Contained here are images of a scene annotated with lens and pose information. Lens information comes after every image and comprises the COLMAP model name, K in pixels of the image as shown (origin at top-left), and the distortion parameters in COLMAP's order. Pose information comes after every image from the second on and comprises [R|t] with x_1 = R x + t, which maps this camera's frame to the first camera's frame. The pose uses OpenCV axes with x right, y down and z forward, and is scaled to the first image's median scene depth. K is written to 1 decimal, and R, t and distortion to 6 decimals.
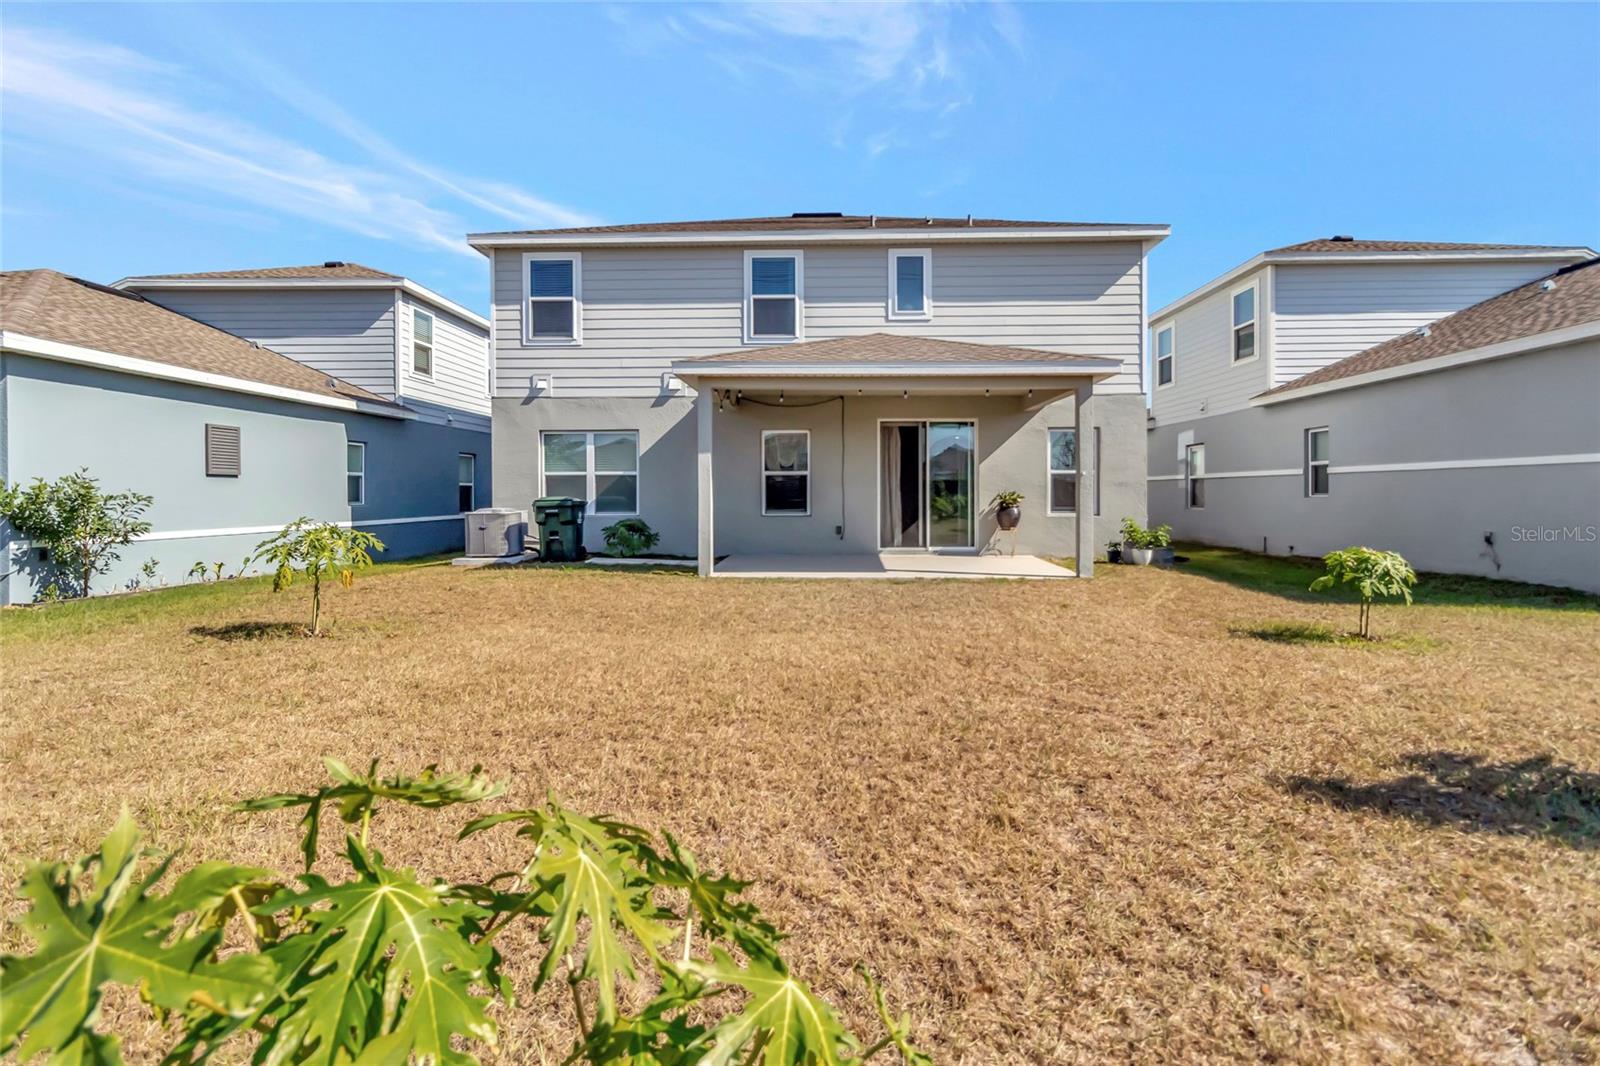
lens RADIAL K [[742.7, 0, 803.4], [0, 742.7, 503.3], [0, 0, 1]] dist [0.006679, 0.000547]
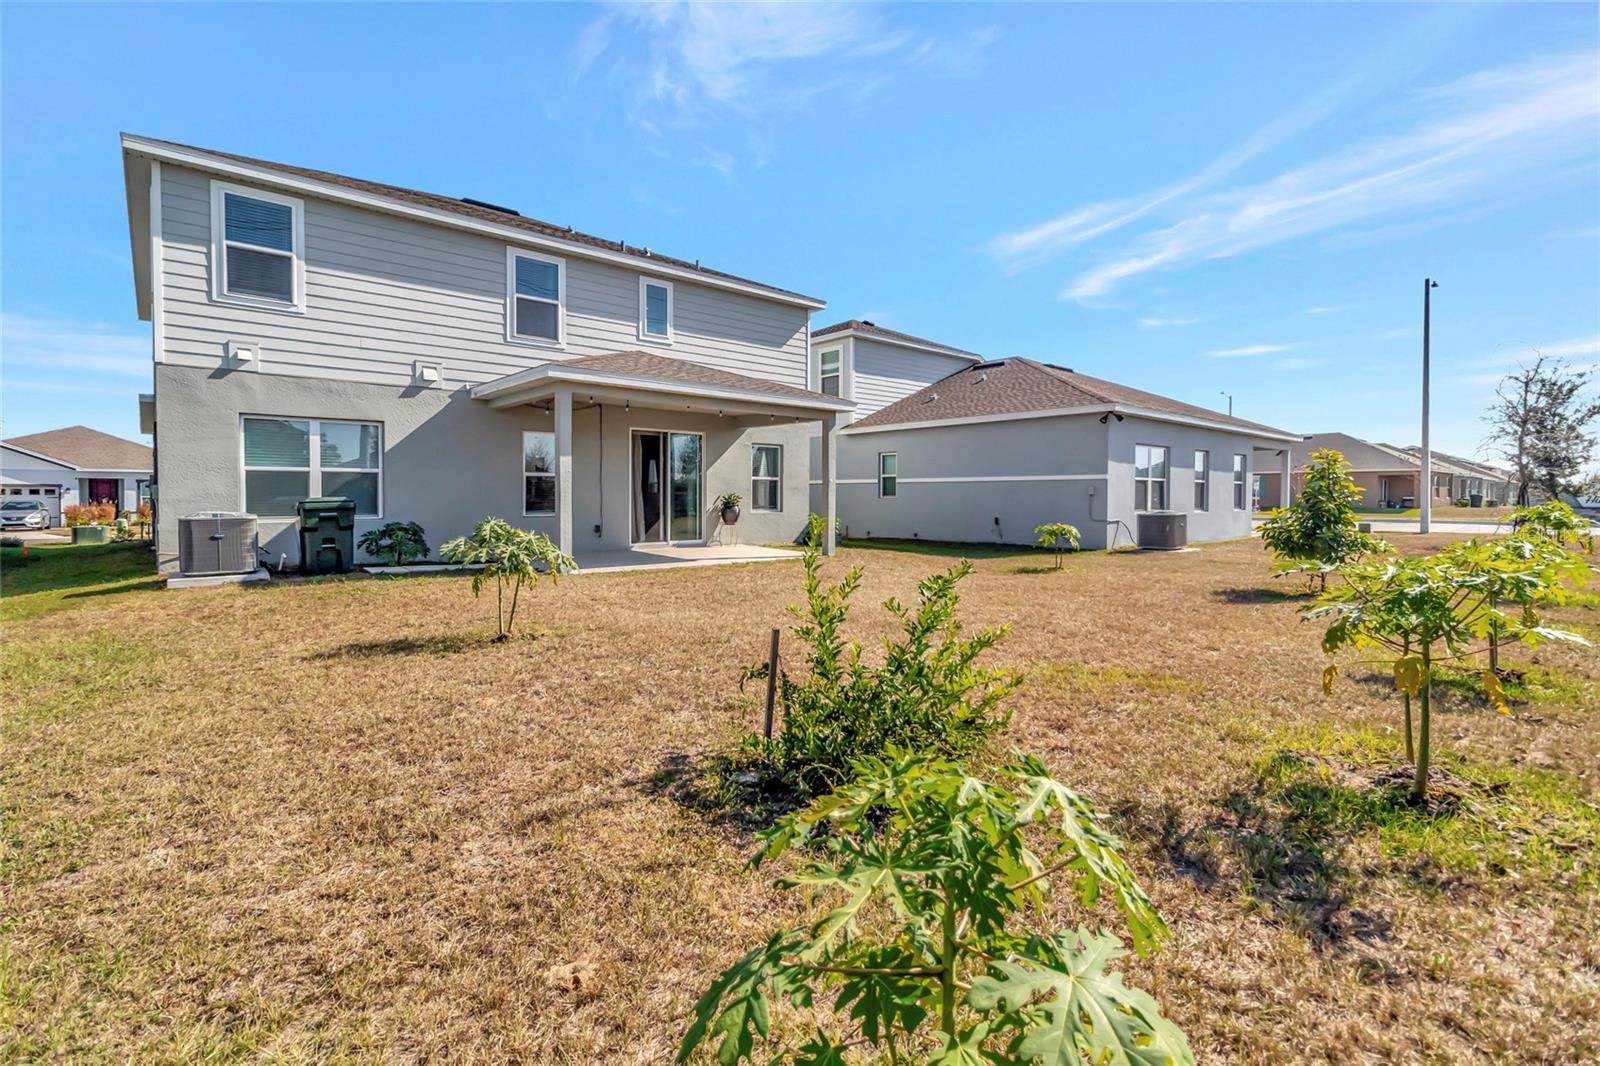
lens RADIAL K [[742.7, 0, 806.0], [0, 742.7, 520.9], [0, 0, 1]] dist [0.006679, 0.000547]
pose [[0.725383, -0.020992, 0.688025, -0.473120], [0.006324, 0.999696, 0.023833, 0.001059], [-0.688316, -0.012937, 0.725295, 0.013122]]
